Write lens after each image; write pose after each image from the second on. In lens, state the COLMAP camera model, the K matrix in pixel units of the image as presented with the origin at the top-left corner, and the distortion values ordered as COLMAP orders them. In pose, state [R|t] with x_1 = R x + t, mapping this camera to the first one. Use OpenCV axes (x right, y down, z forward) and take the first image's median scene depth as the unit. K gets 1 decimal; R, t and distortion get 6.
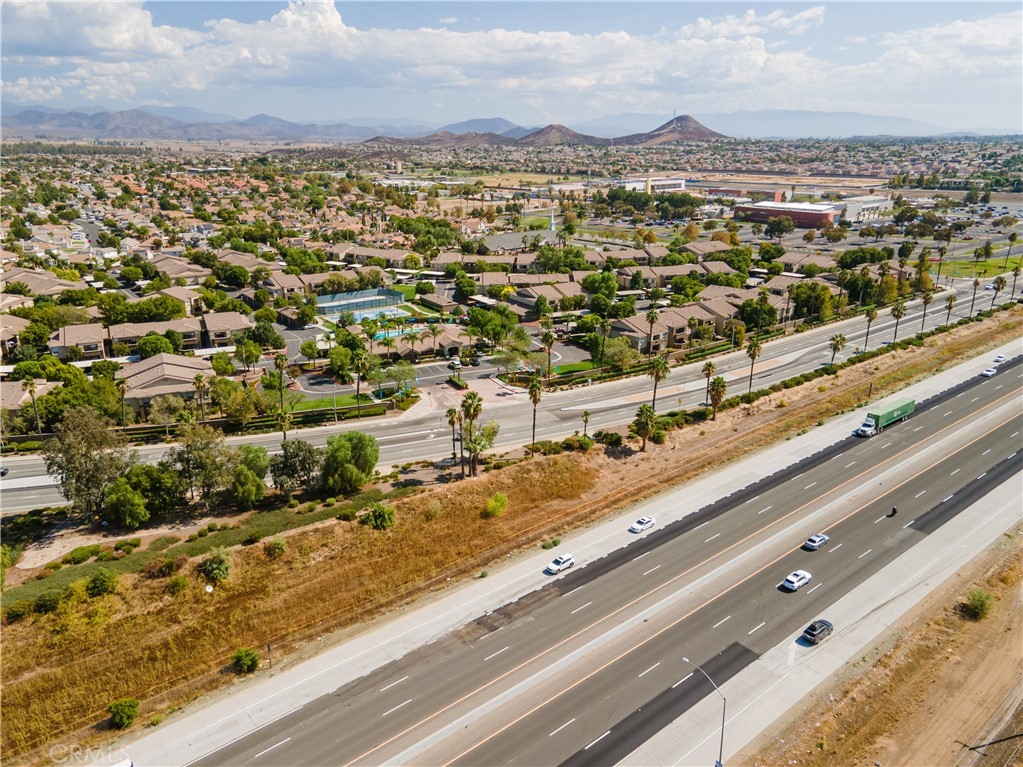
lens RADIAL K [[747.0, 0, 511.5], [0, 747.0, 383.5], [0, 0, 1]] dist [0.020672, 0.042263]
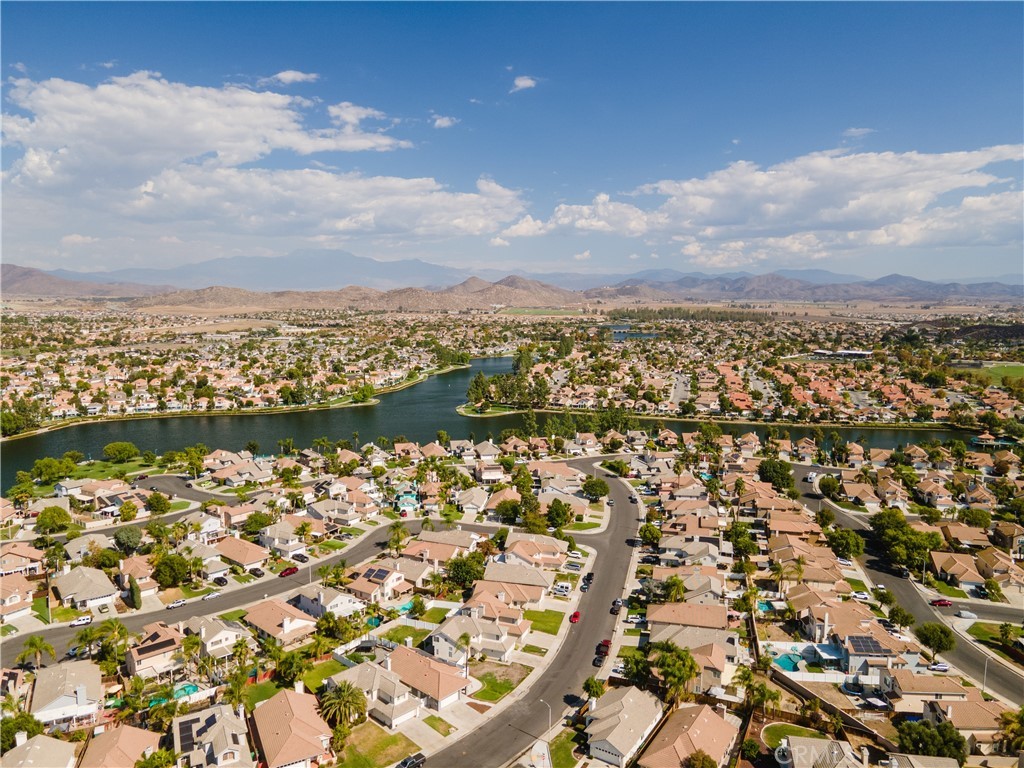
lens RADIAL K [[747.8, 0, 512.0], [0, 747.8, 384.0], [0, 0, 1]] dist [0.020672, 0.042263]
pose [[0.719989, 0.088798, -0.688281, -0.069571], [-0.223729, 0.968528, -0.109082, -0.059965], [0.656933, 0.232527, 0.717196, 0.146016]]
